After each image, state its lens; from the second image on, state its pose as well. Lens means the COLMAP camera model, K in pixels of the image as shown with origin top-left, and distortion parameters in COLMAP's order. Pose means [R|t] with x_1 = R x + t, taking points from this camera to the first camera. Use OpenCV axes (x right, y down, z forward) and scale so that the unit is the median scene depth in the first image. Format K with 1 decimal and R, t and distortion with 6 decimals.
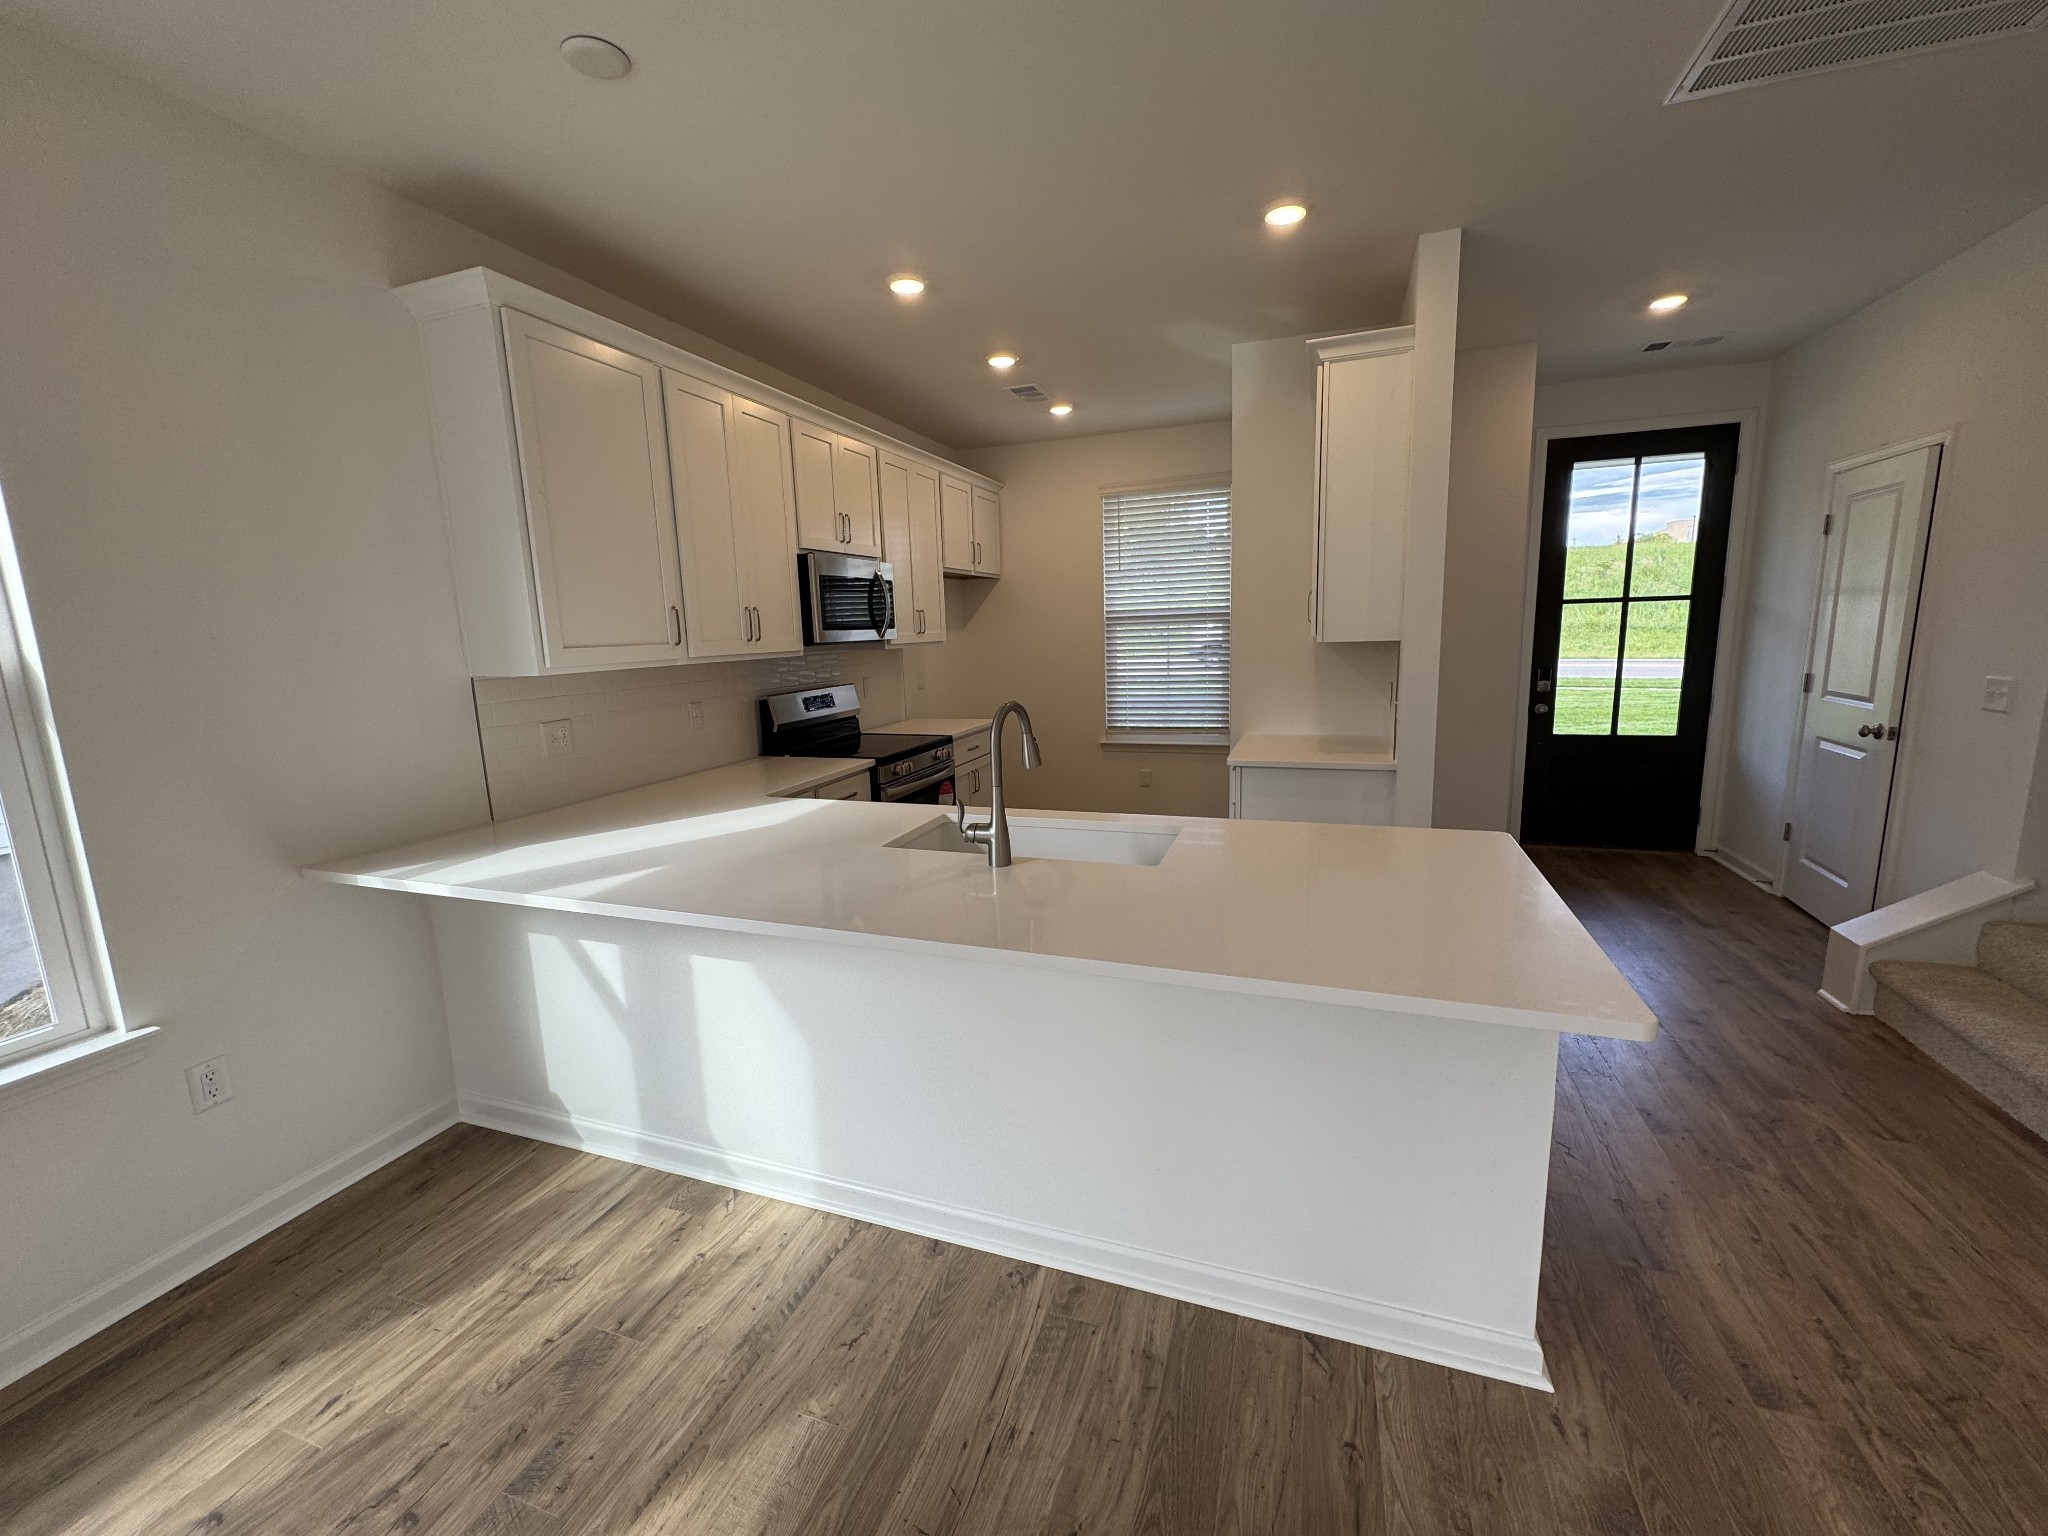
lens RADIAL K [[812.7, 0, 1030.0], [0, 812.7, 761.3], [0, 0, 1]] dist [-0.002443, 0.000616]
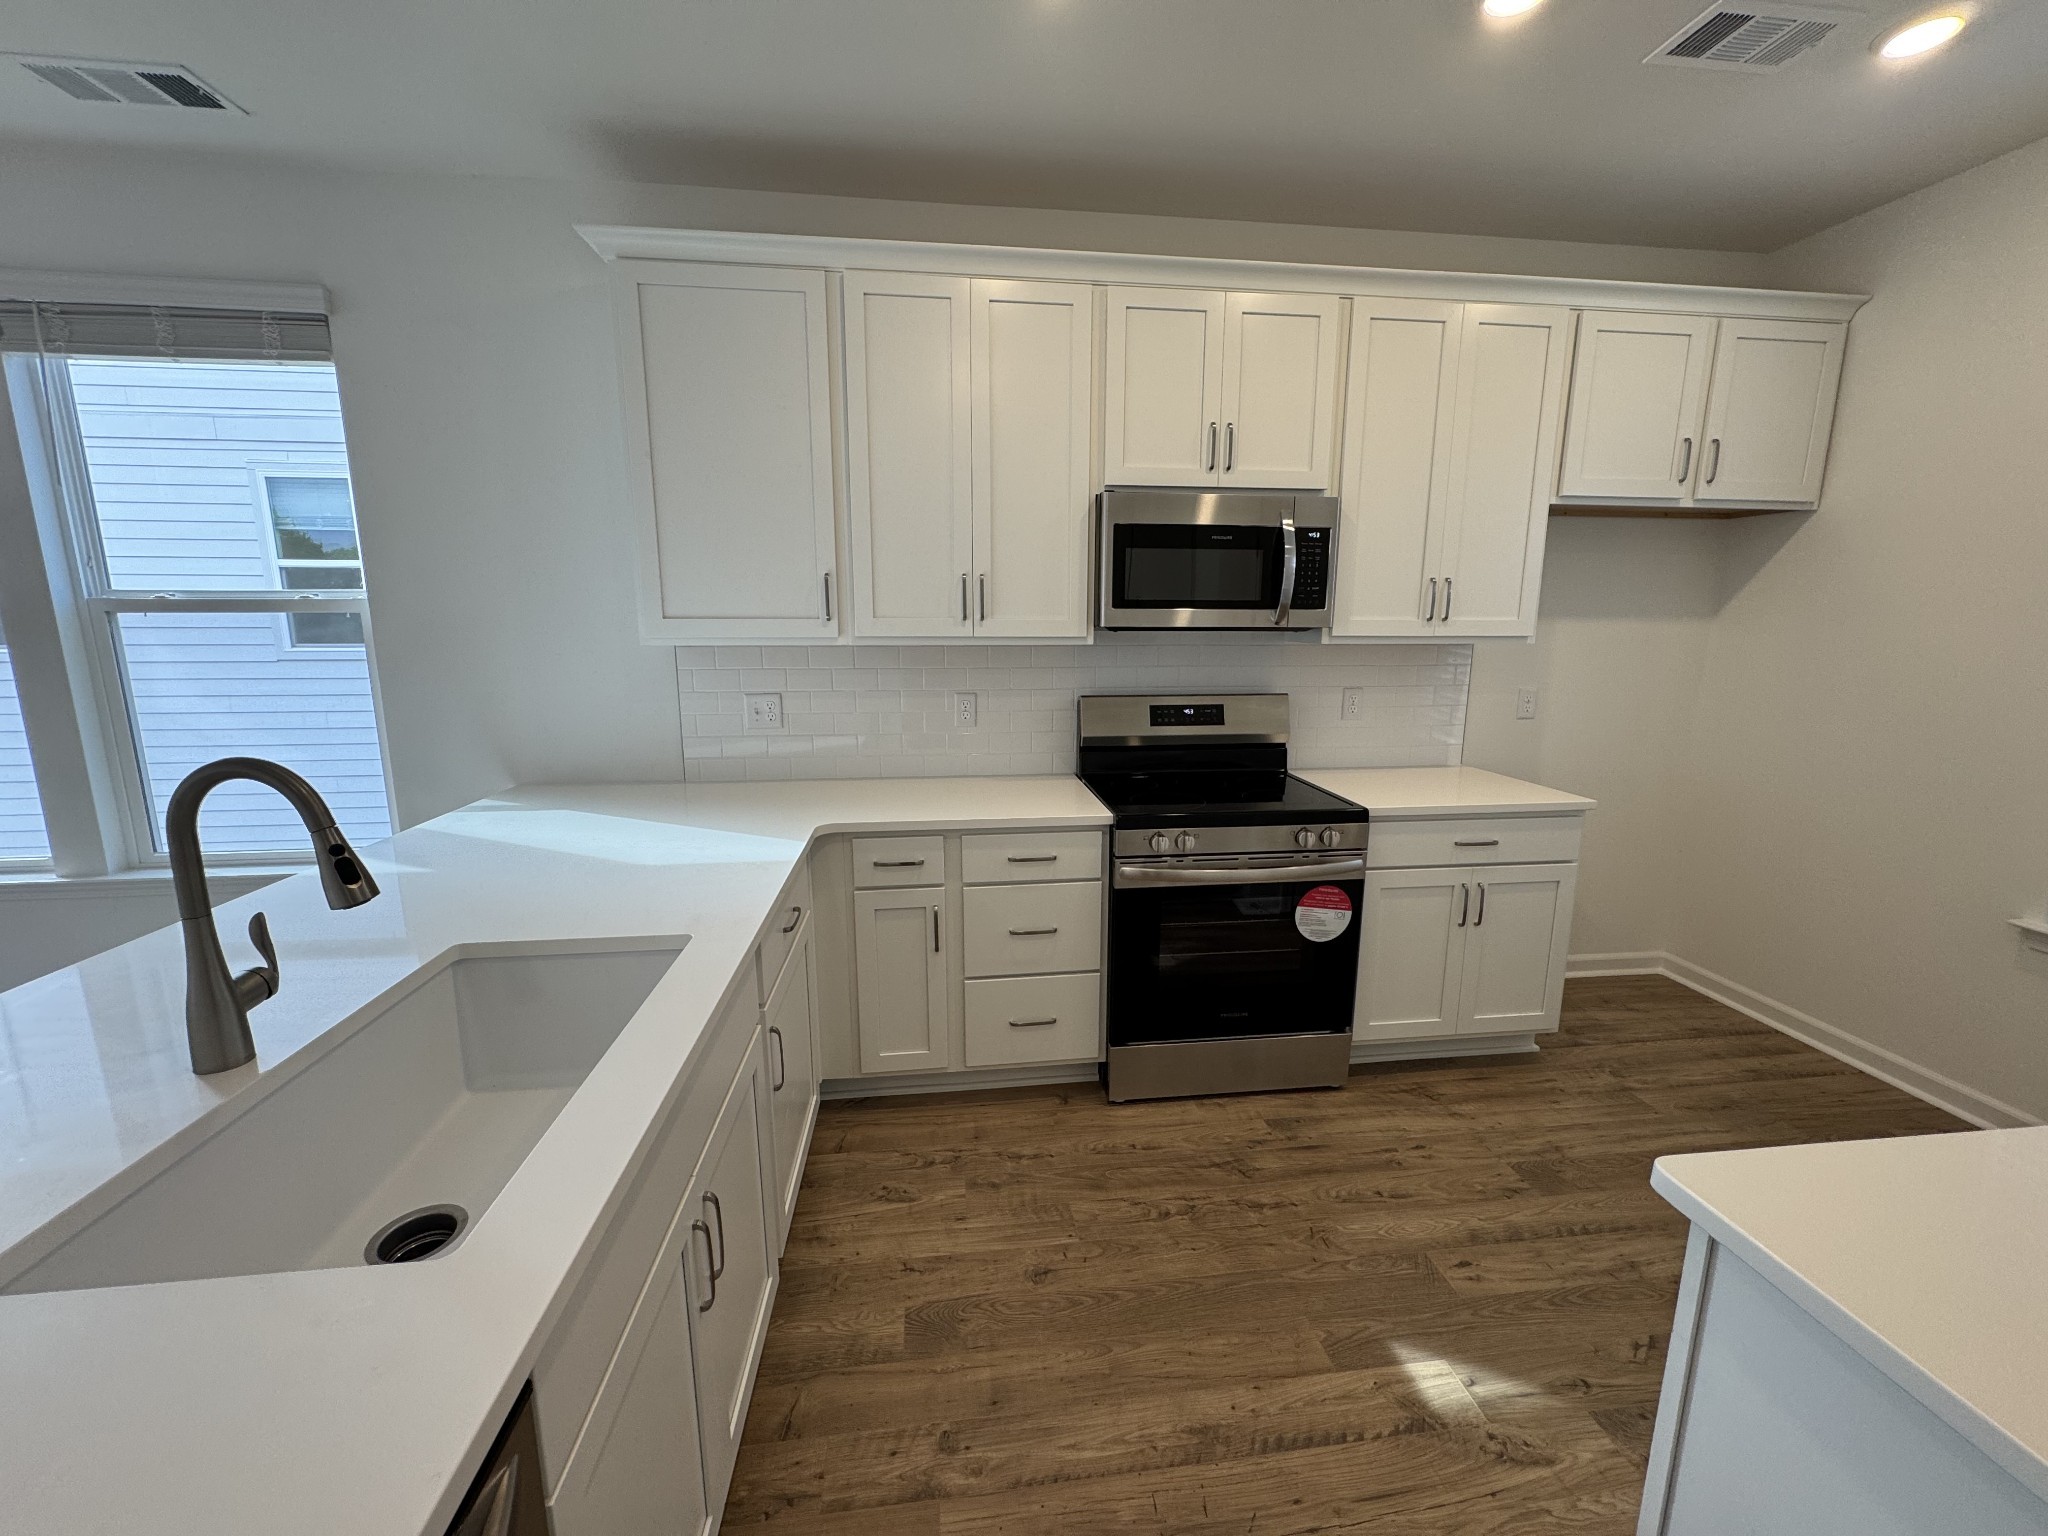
lens RADIAL K [[812.7, 0, 1027.6], [0, 812.7, 761.7], [0, 0, 1]] dist [-0.002443, 0.000616]
pose [[0.442860, 0.191234, -0.875959, 0.311808], [-0.163561, 0.977826, 0.130781, -0.110501], [0.881546, 0.085355, 0.464318, 0.623053]]
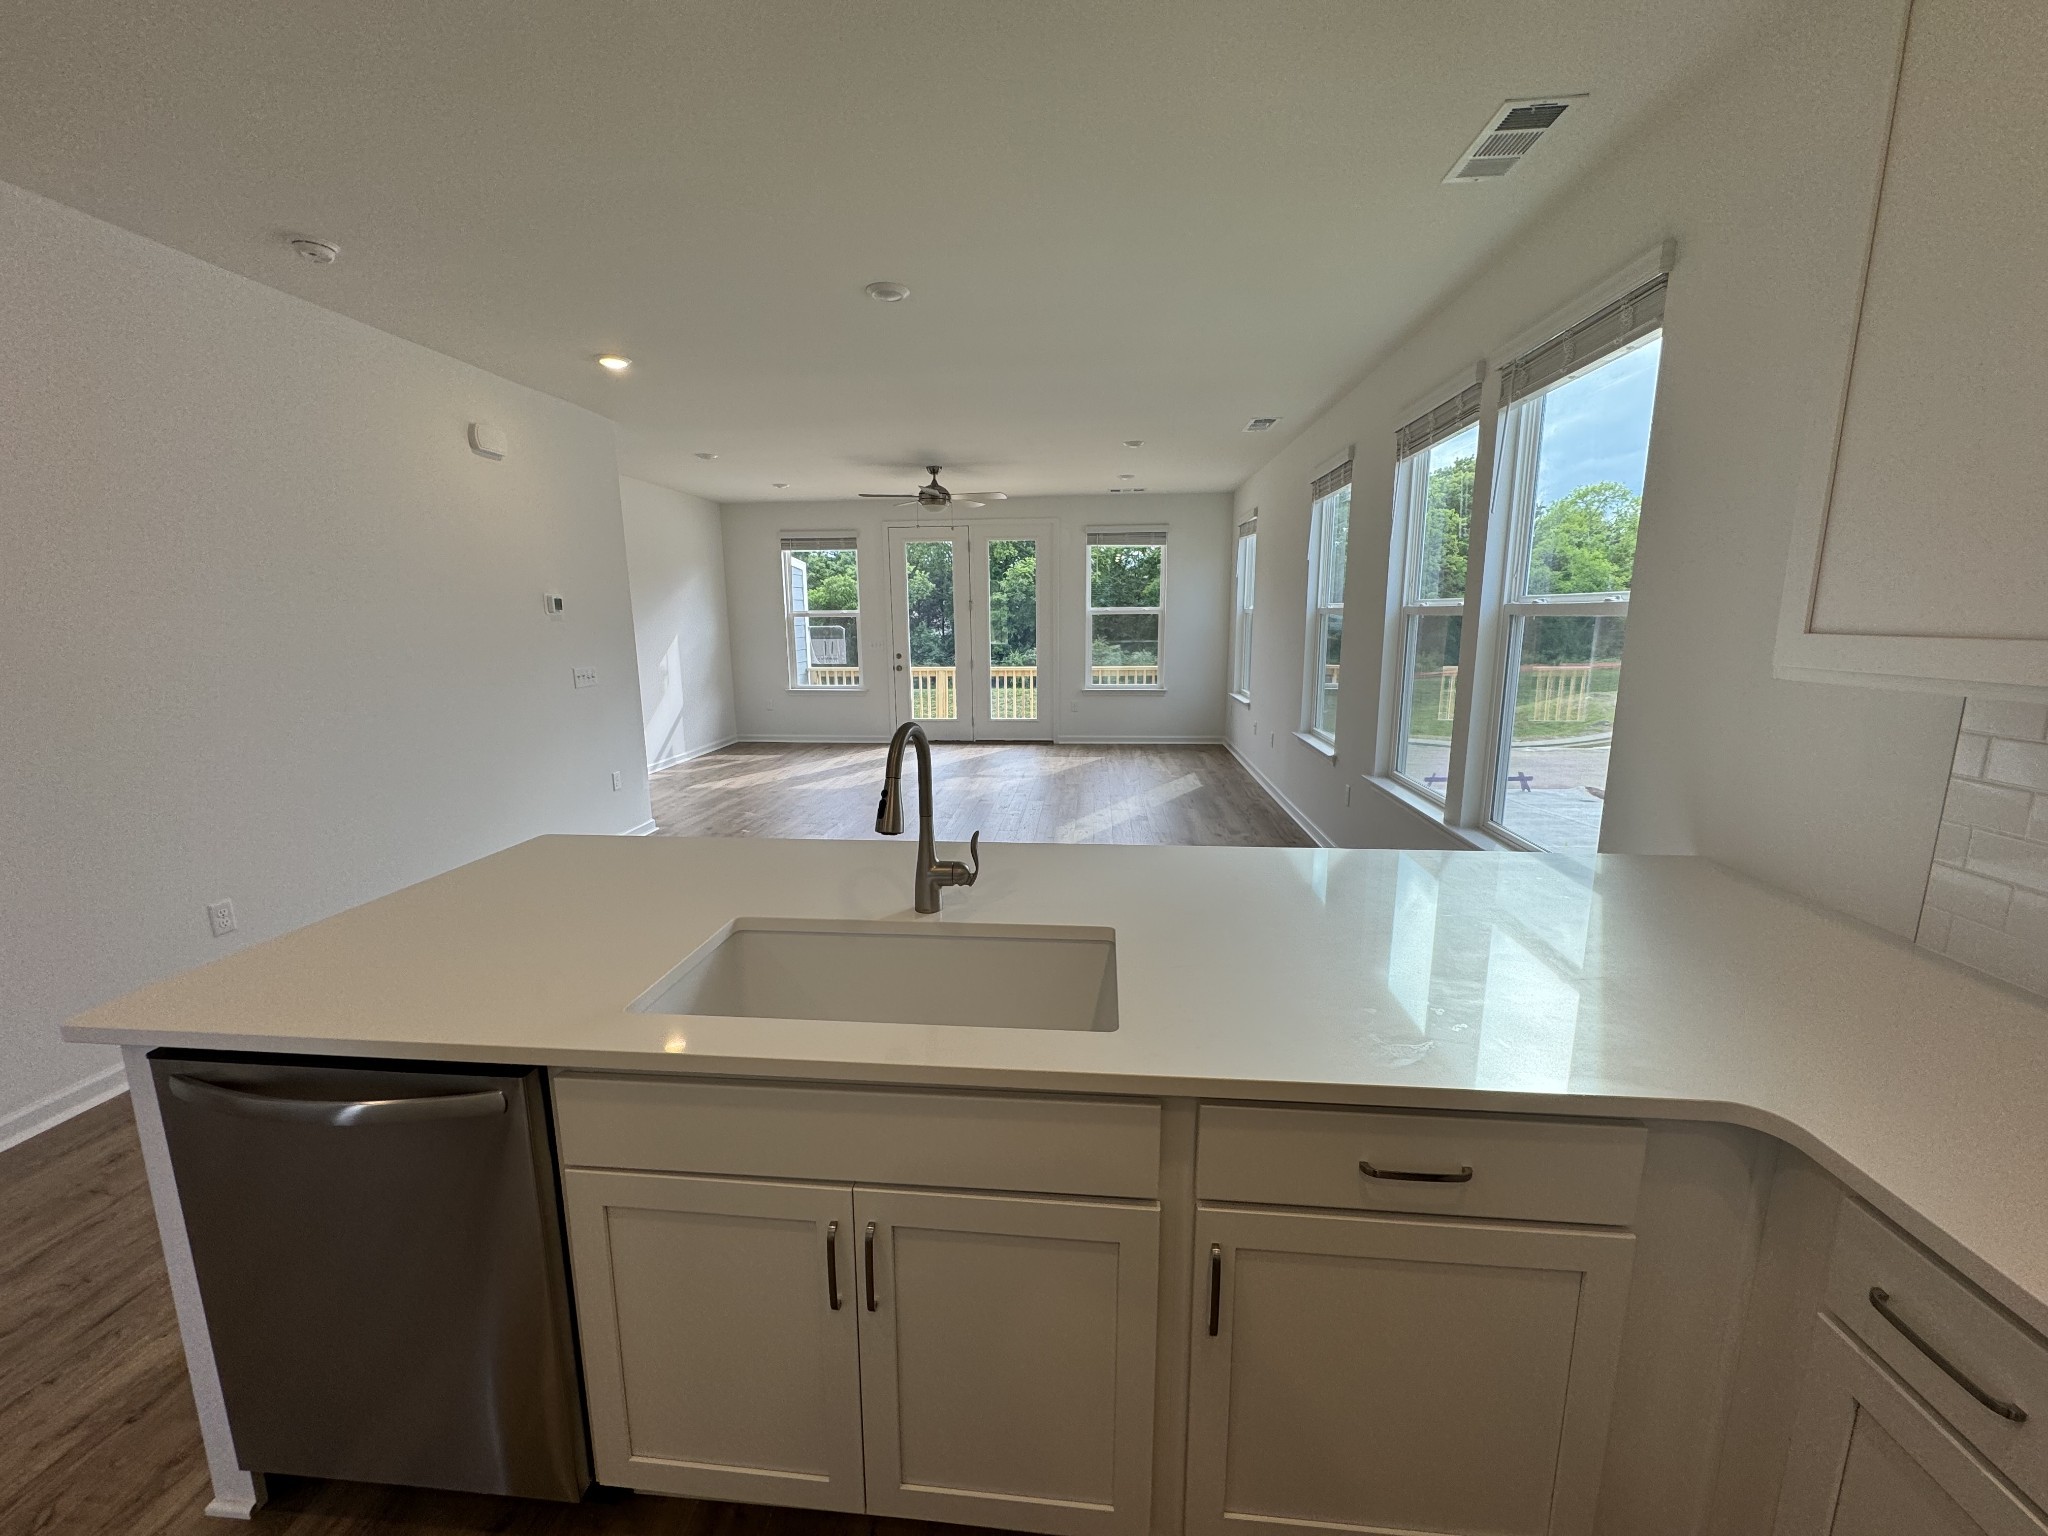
lens RADIAL K [[812.7, 0, 1026.7], [0, 812.7, 764.6], [0, 0, 1]] dist [-0.002443, 0.000616]
pose [[-0.967108, 0.086975, -0.239036, 0.024459], [-0.001126, 0.938254, 0.345946, -0.156898], [0.254365, 0.334836, -0.907294, 0.902438]]
